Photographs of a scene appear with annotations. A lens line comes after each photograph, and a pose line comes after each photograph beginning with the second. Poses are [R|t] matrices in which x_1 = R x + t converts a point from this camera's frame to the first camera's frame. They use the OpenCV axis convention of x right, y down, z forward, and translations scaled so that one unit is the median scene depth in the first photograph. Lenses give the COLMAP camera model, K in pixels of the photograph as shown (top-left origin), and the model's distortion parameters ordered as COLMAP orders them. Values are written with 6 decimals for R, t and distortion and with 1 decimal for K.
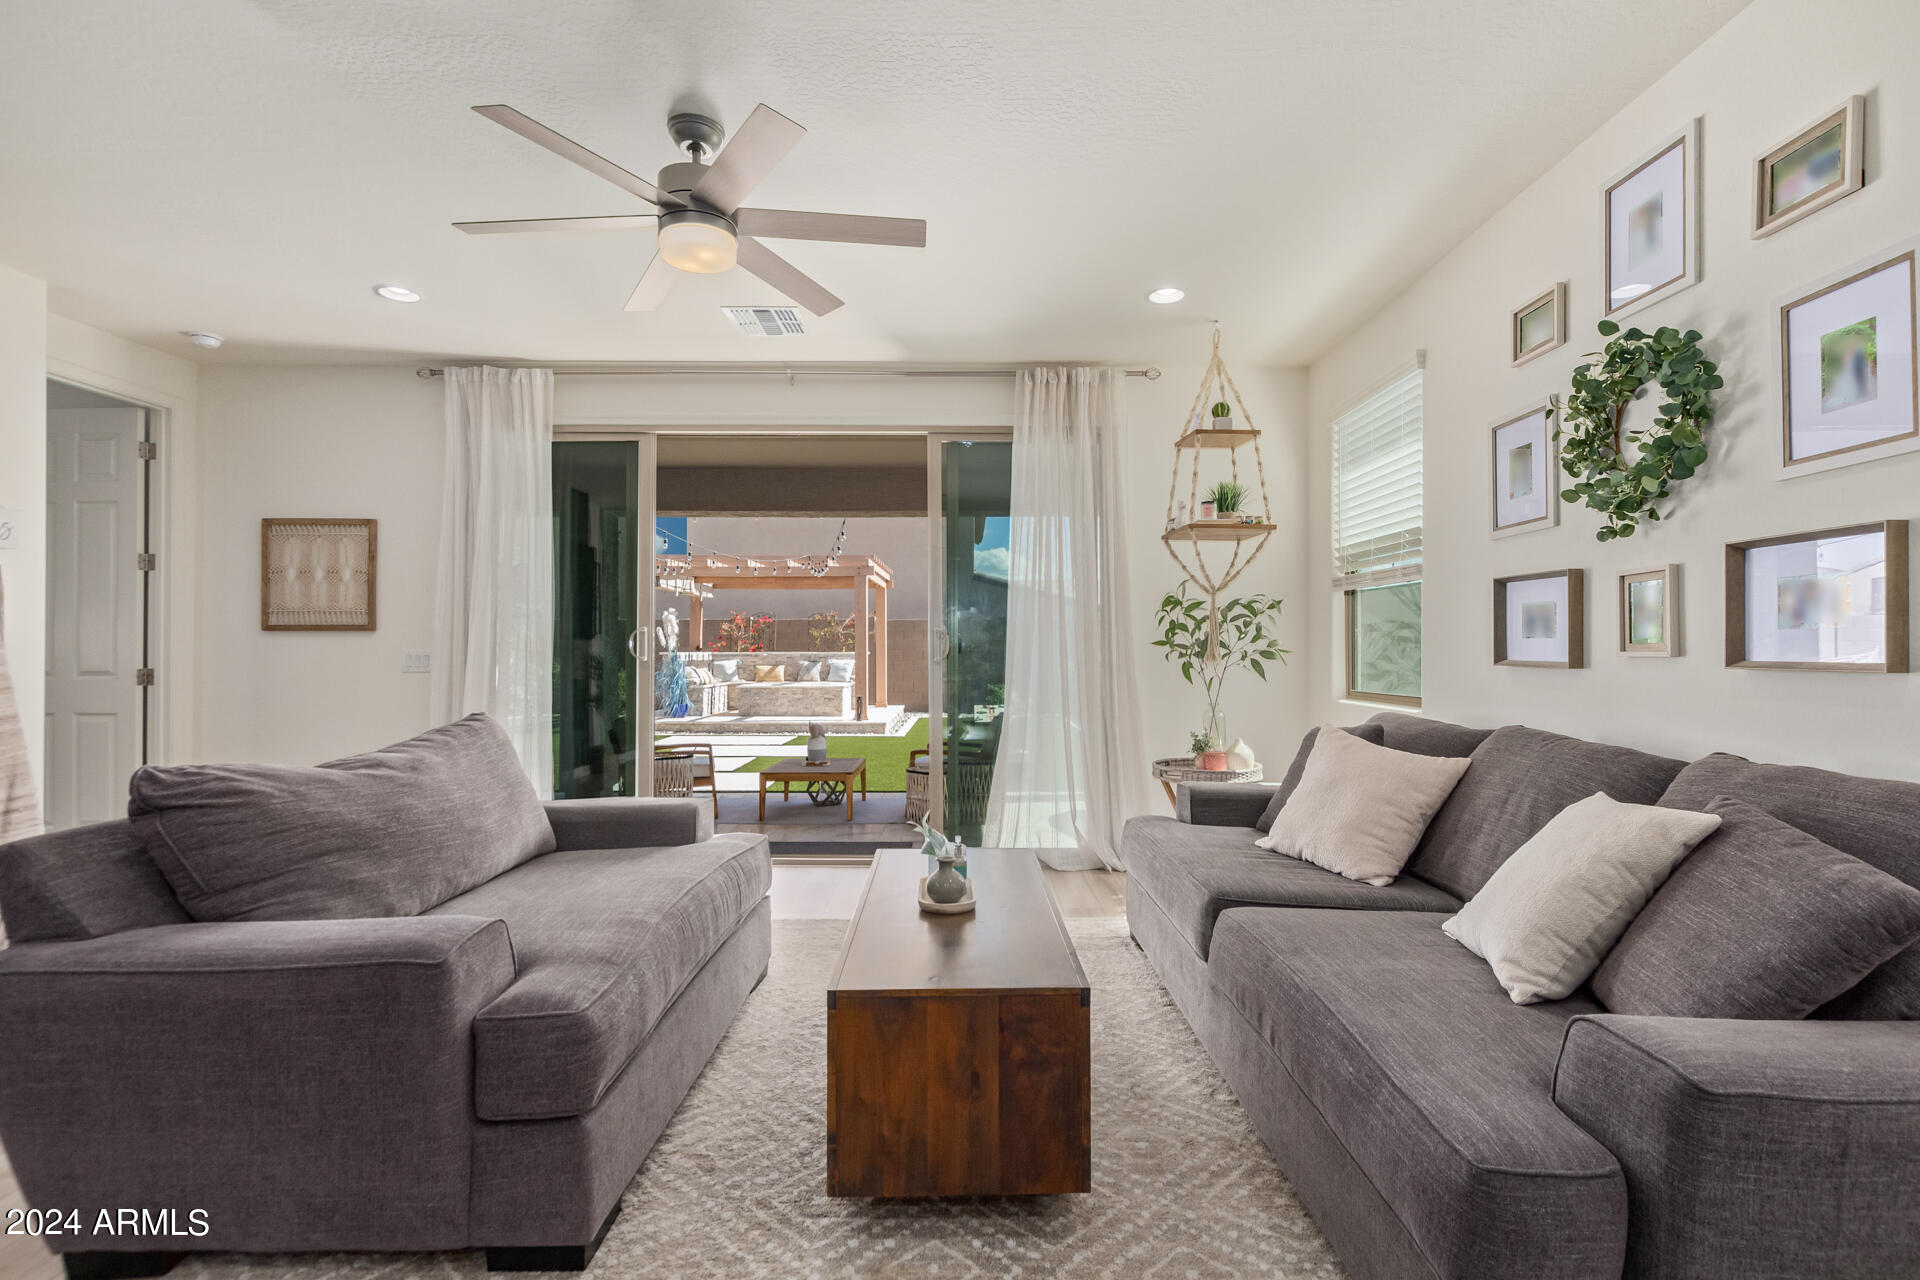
lens RADIAL K [[882.5, 0, 967.1], [0, 882.5, 643.7], [0, 0, 1]] dist [0.013695, -0.007868]
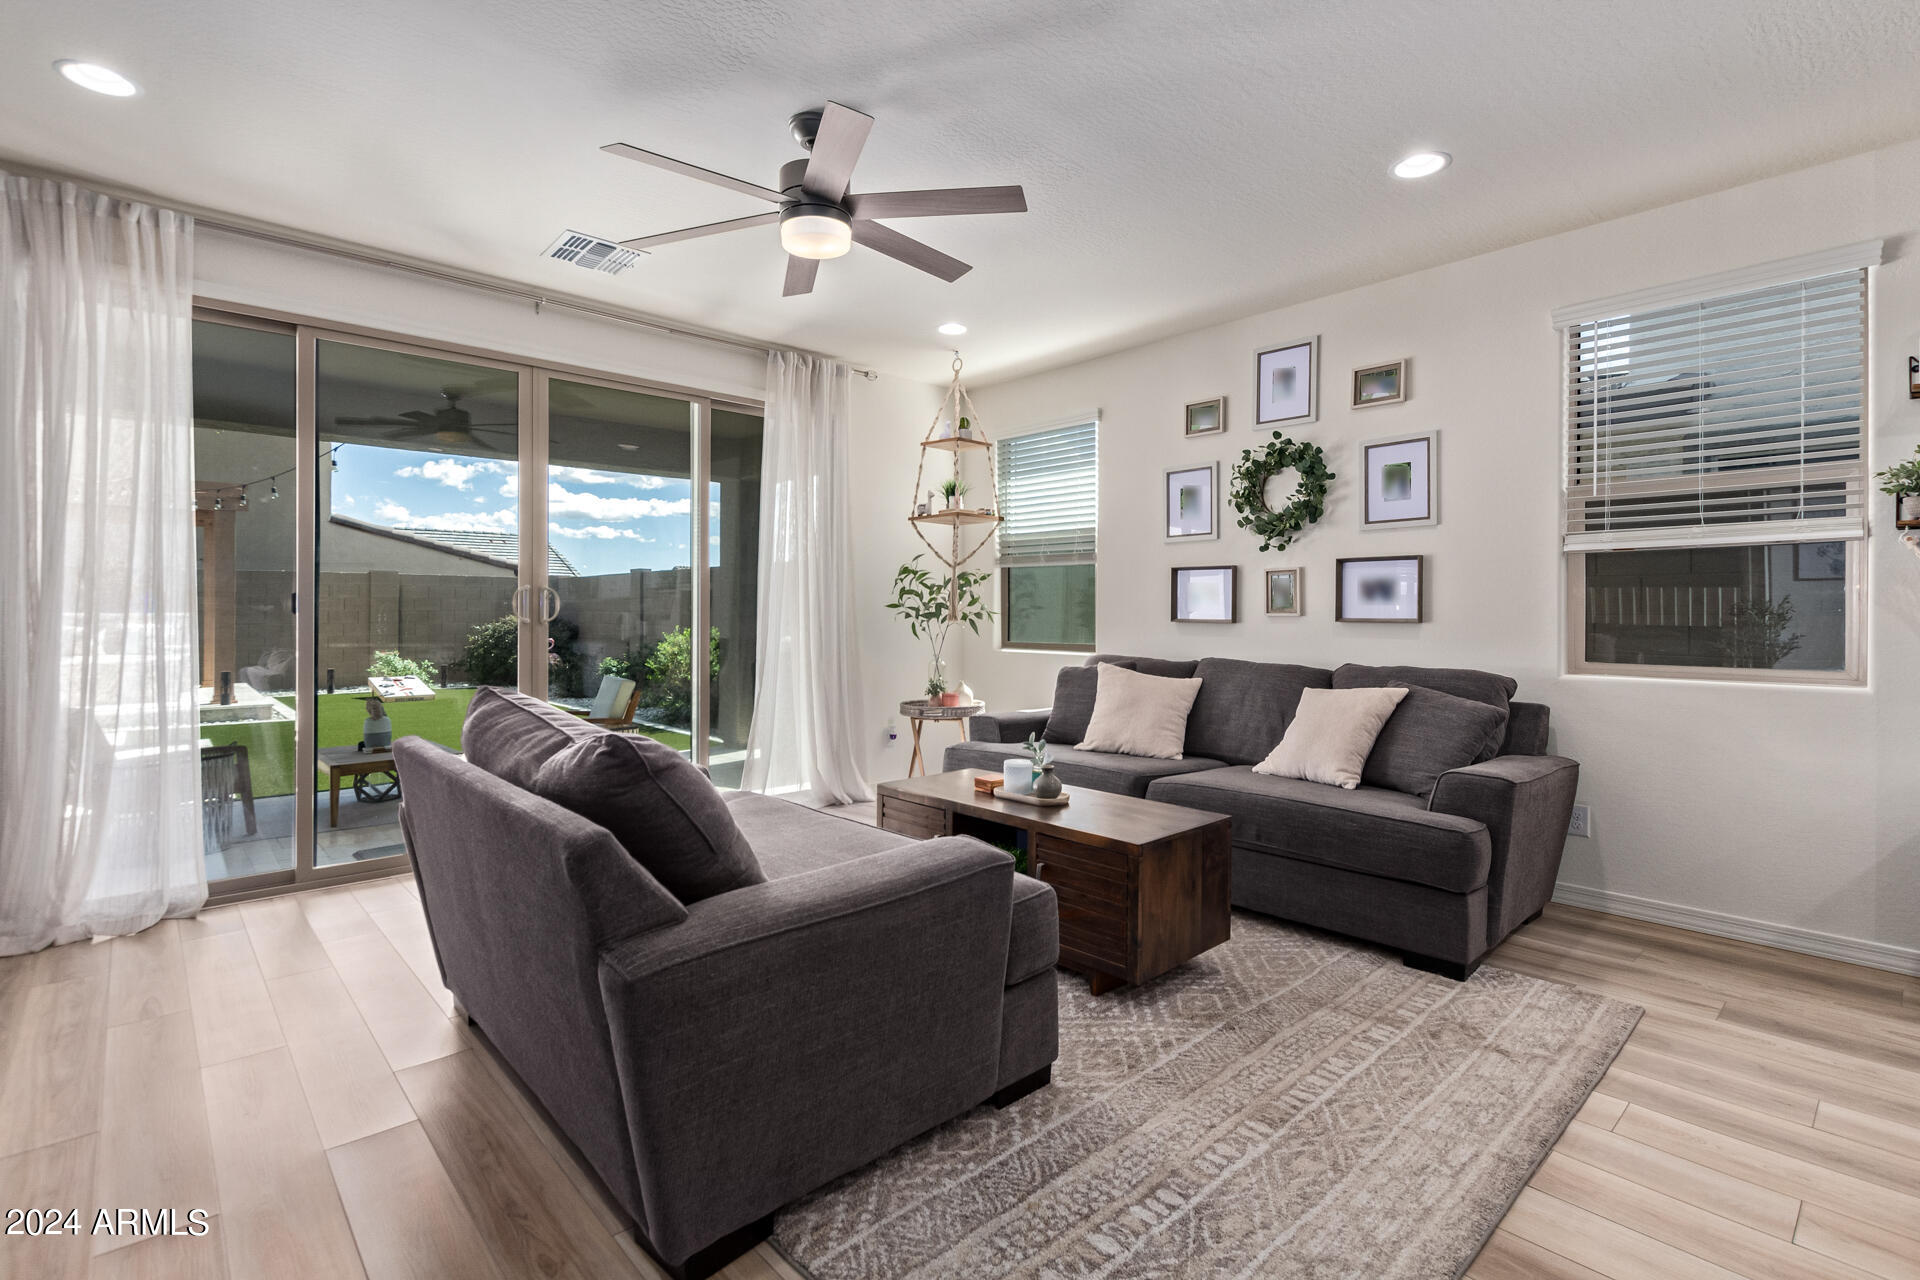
lens RADIAL K [[895.9, 0, 970.3], [0, 895.9, 612.2], [0, 0, 1]] dist [0.012983, -0.000654]
pose [[0.734864, 0.000047, 0.678214, -0.941419], [-0.006769, 0.999951, 0.007266, -0.002779], [-0.678181, -0.009930, 0.734828, 0.066761]]
